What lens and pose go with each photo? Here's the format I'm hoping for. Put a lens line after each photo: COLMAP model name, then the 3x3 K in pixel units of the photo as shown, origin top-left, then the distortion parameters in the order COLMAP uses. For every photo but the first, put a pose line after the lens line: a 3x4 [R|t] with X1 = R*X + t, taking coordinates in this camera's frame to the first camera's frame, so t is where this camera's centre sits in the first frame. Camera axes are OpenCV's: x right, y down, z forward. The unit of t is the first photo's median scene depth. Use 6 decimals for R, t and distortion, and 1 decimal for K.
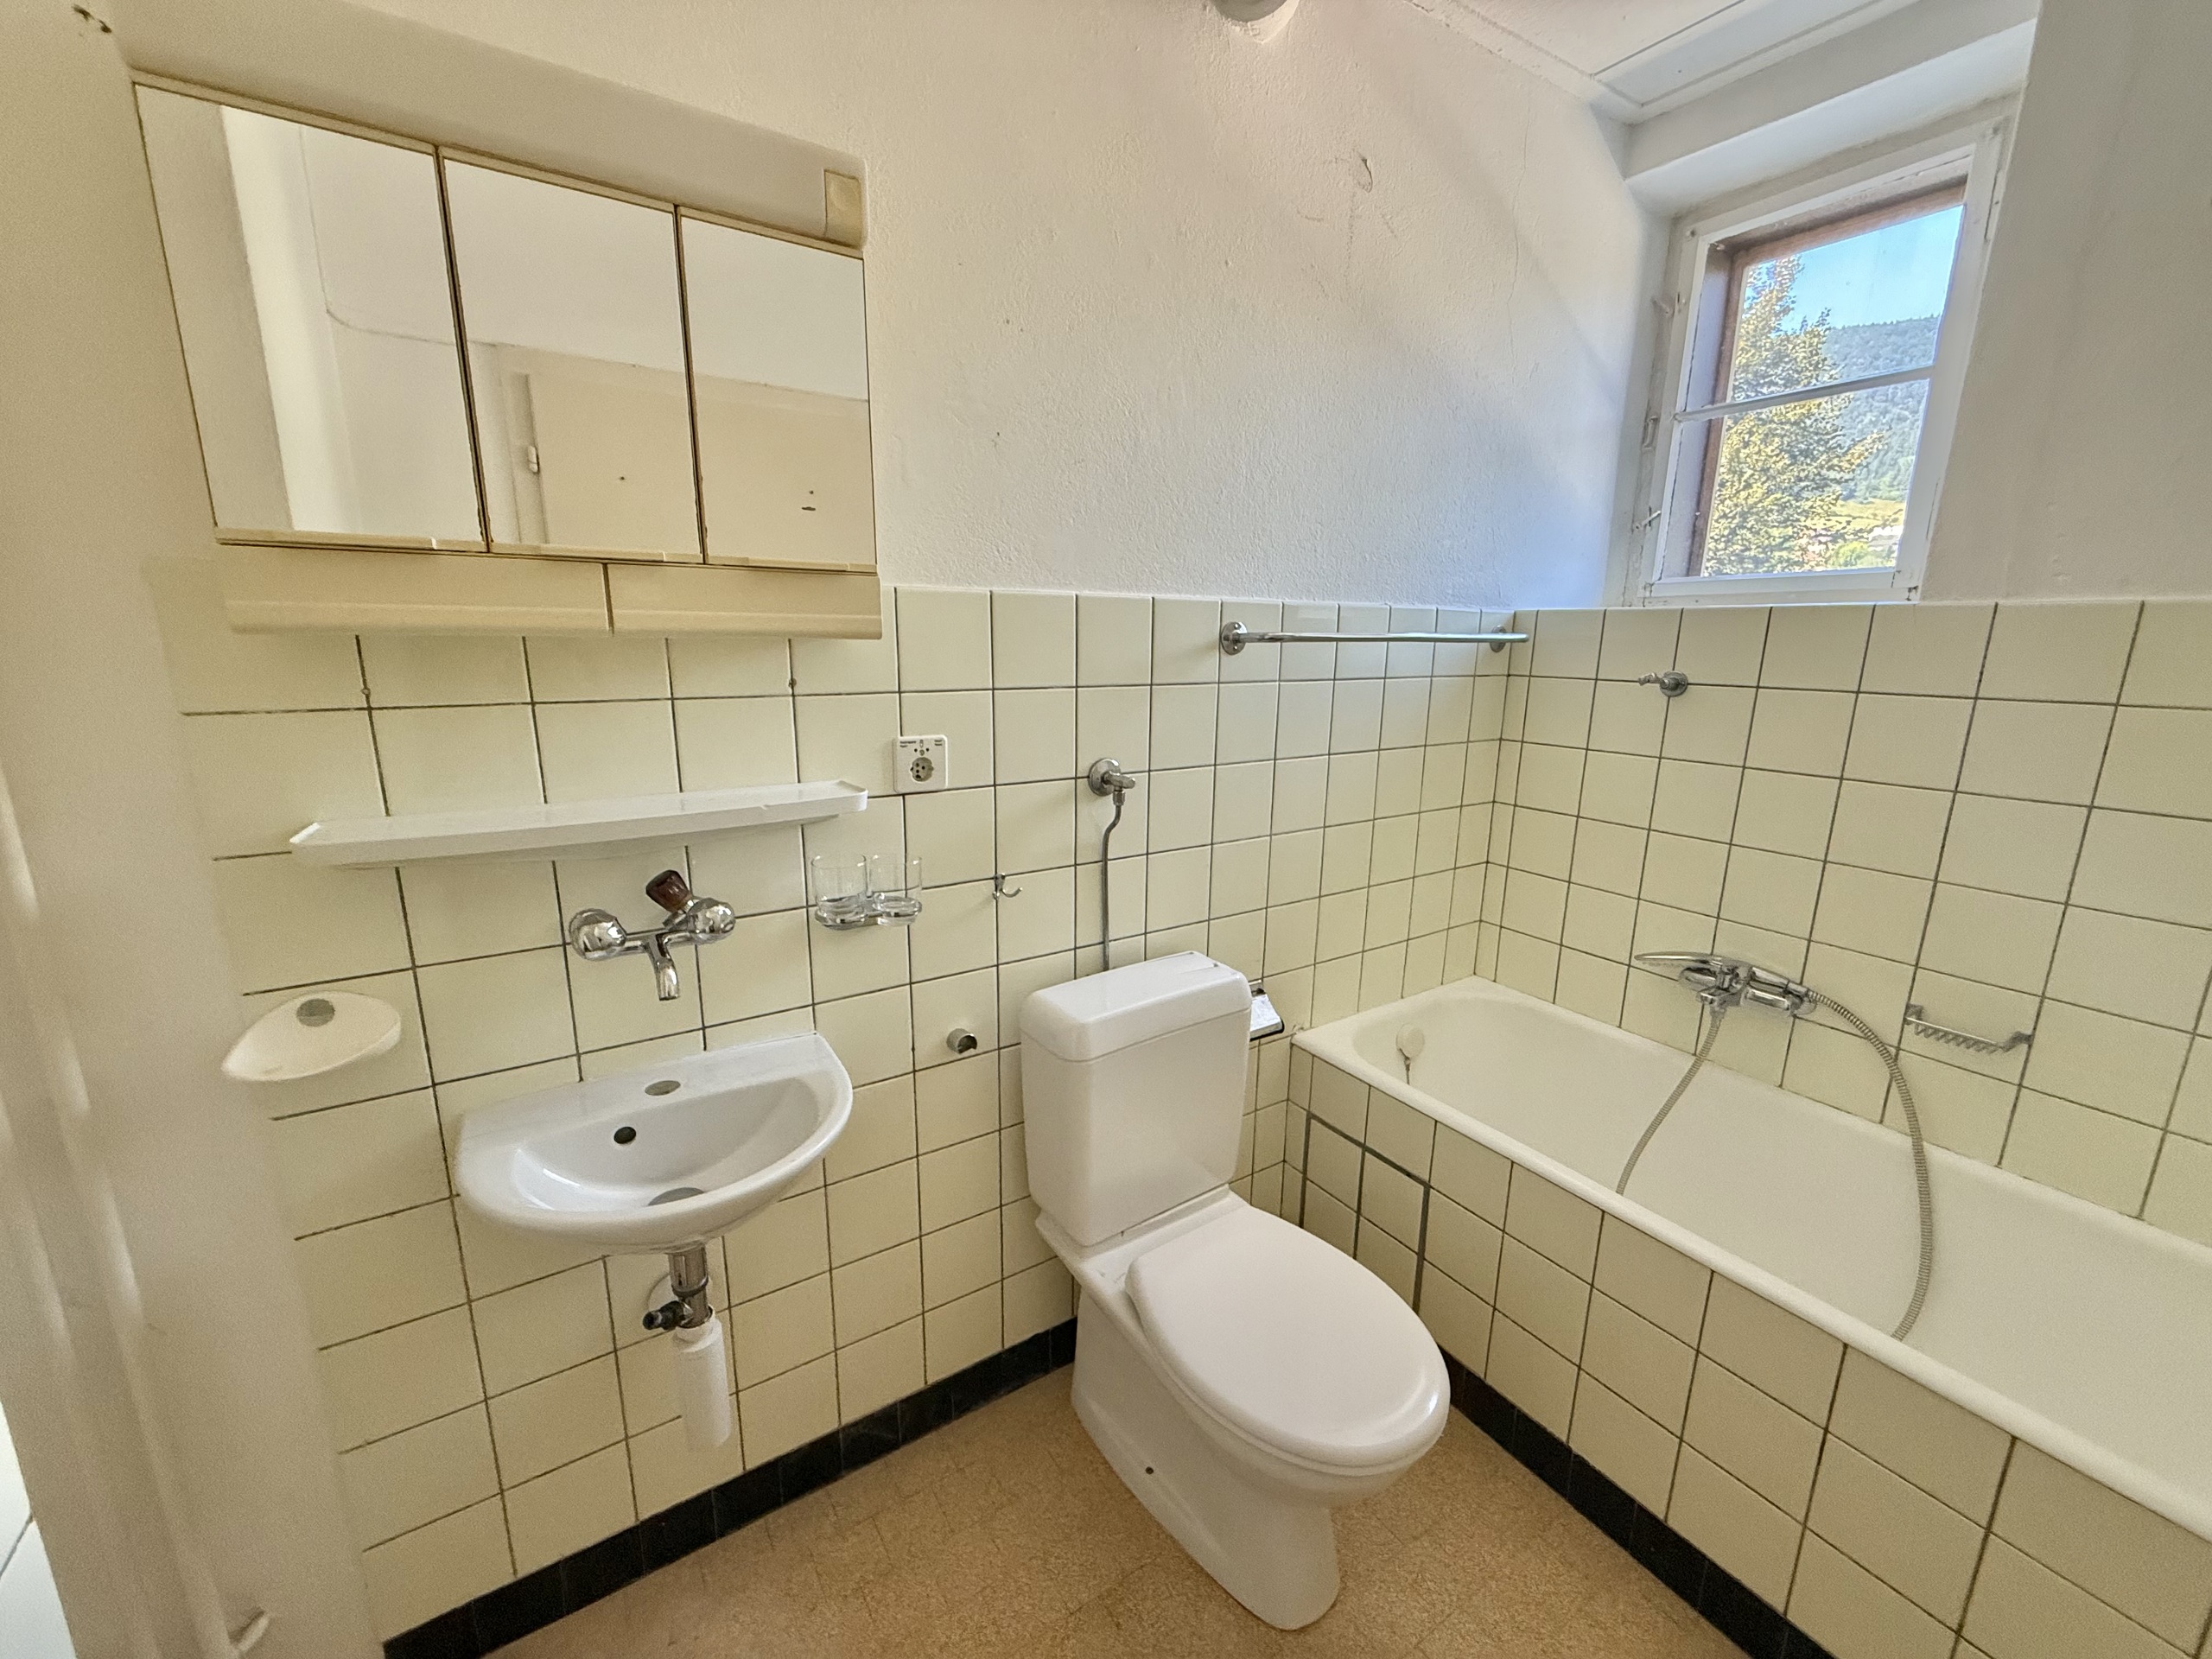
lens RADIAL K [[881.2, 0, 1099.6], [0, 881.2, 828.3], [0, 0, 1]] dist [-0.001880, 0.000095]
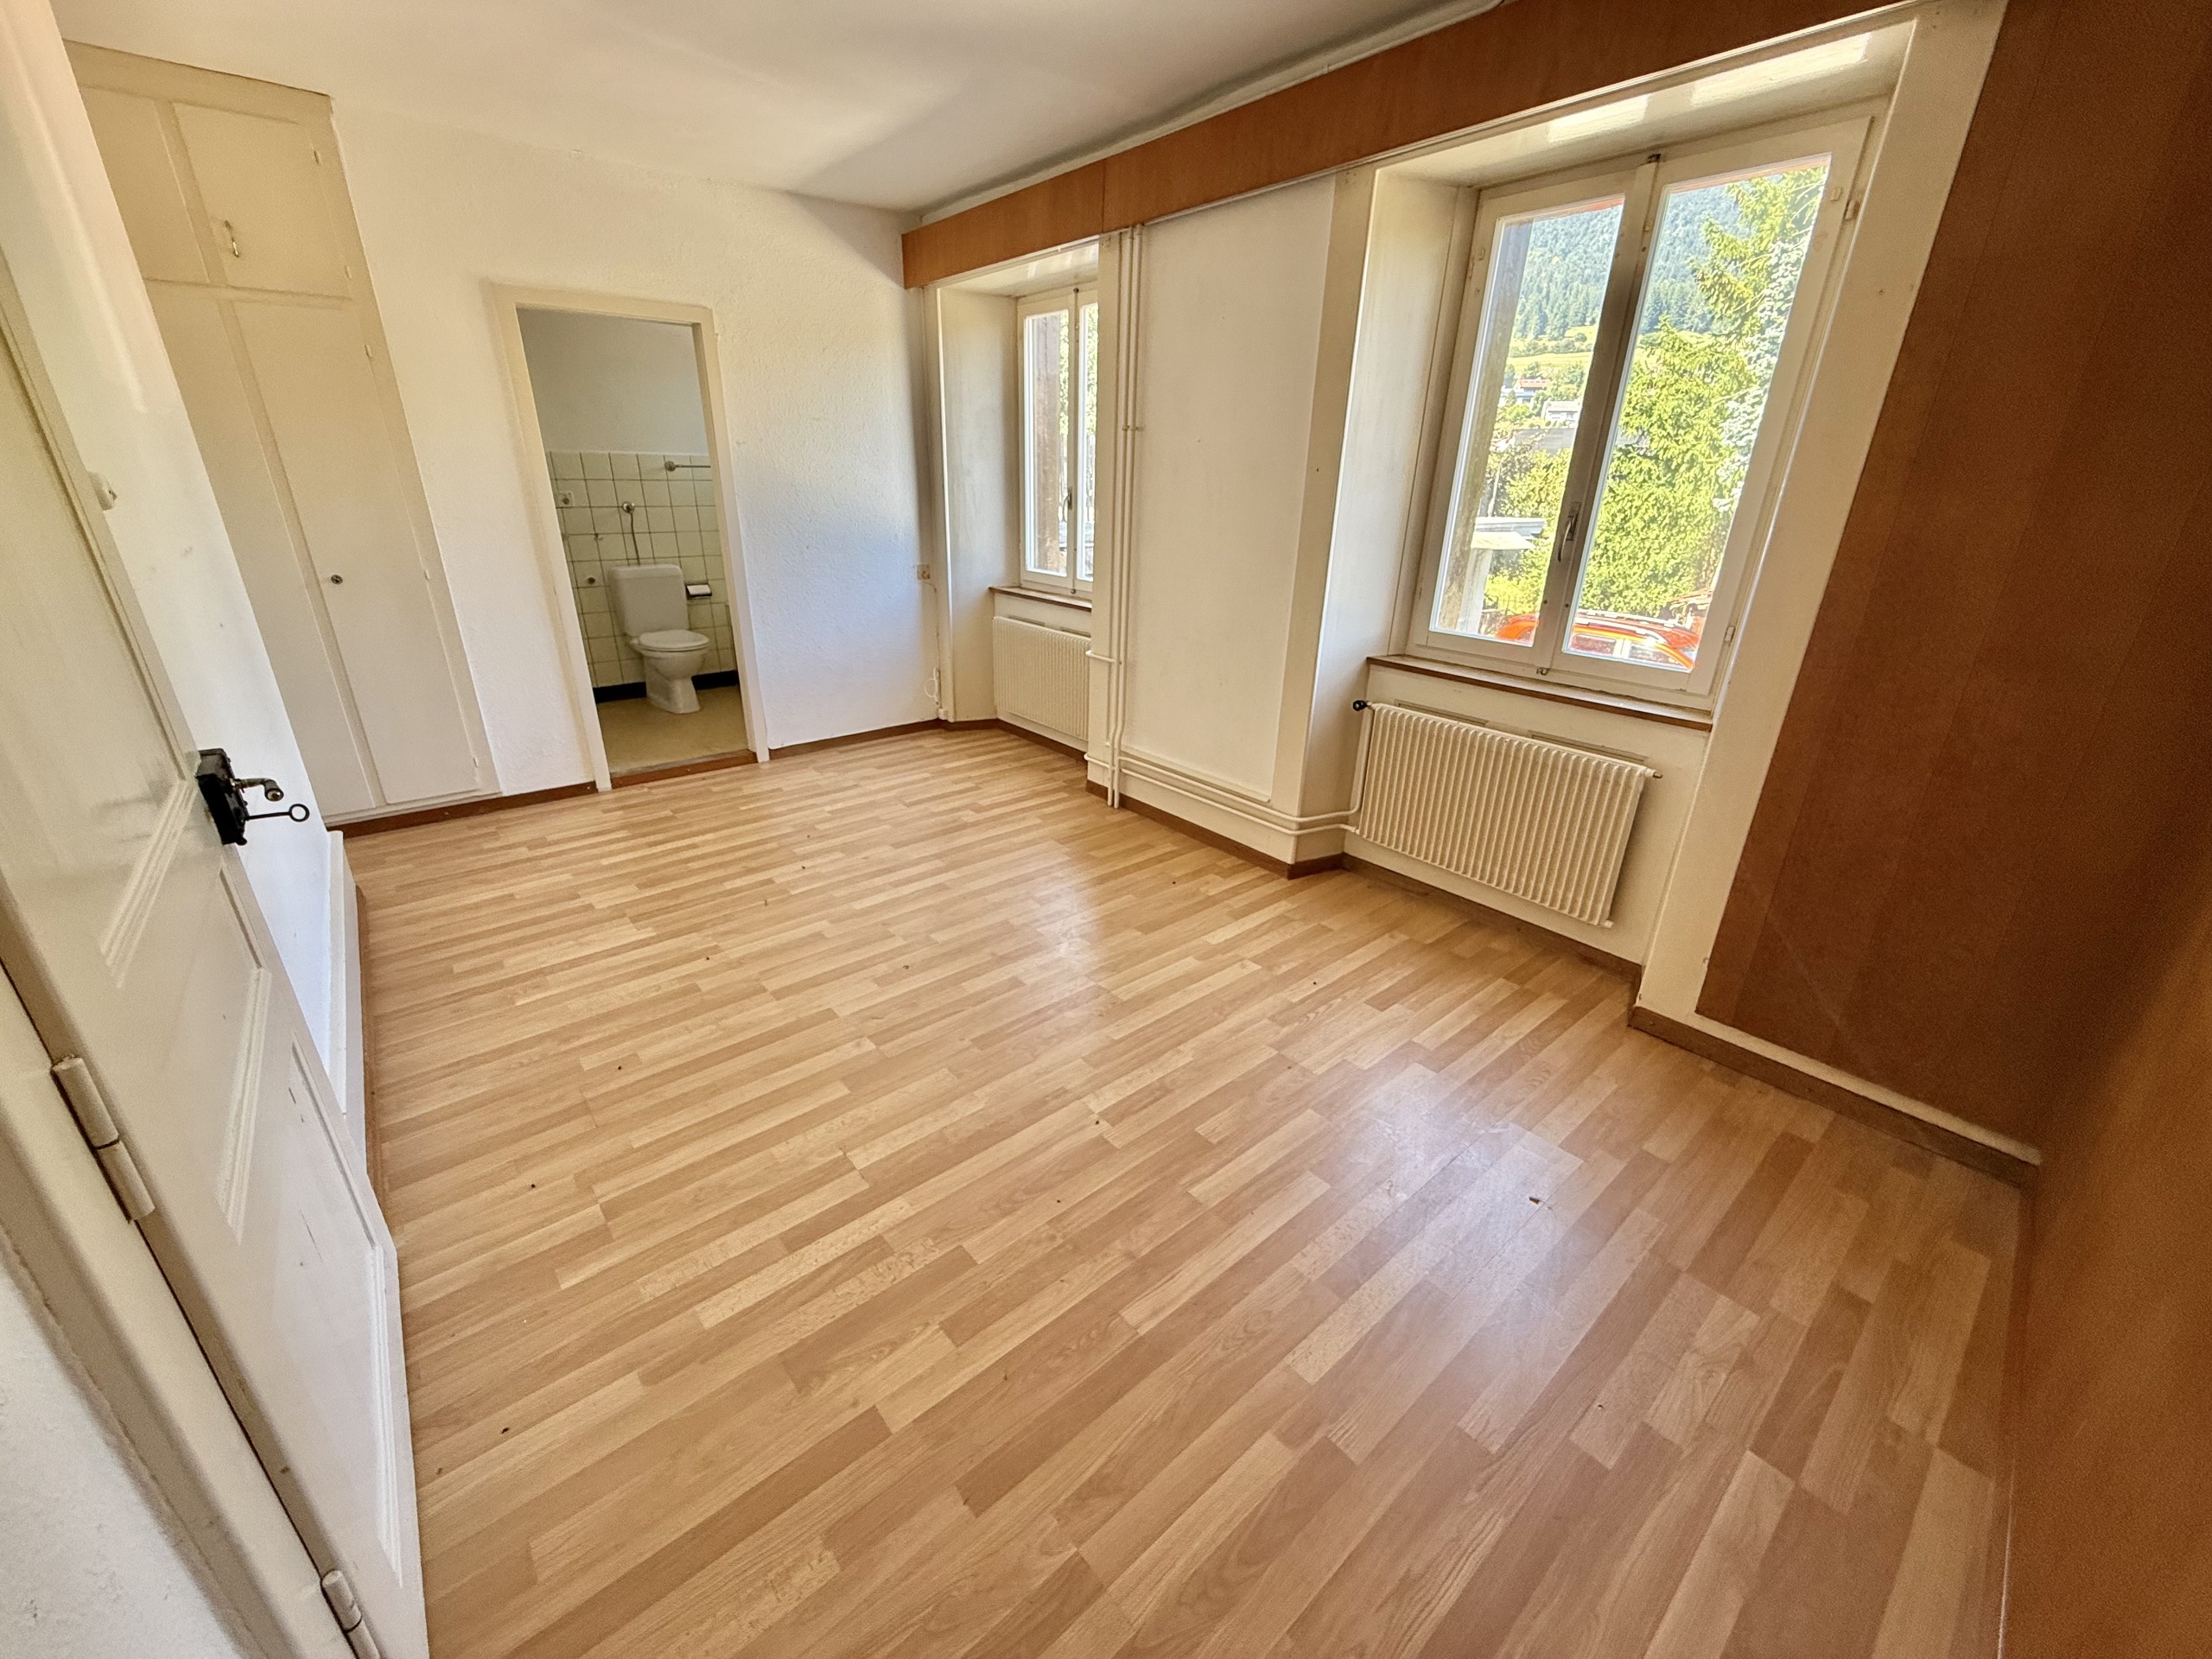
lens RADIAL K [[881.2, 0, 1099.6], [0, 881.2, 828.3], [0, 0, 1]] dist [-0.001880, 0.000095]
pose [[0.992964, -0.041370, 0.110957, 1.658467], [0.021959, 0.985067, 0.170768, 0.749255], [-0.116365, -0.167130, 0.979044, -3.343804]]
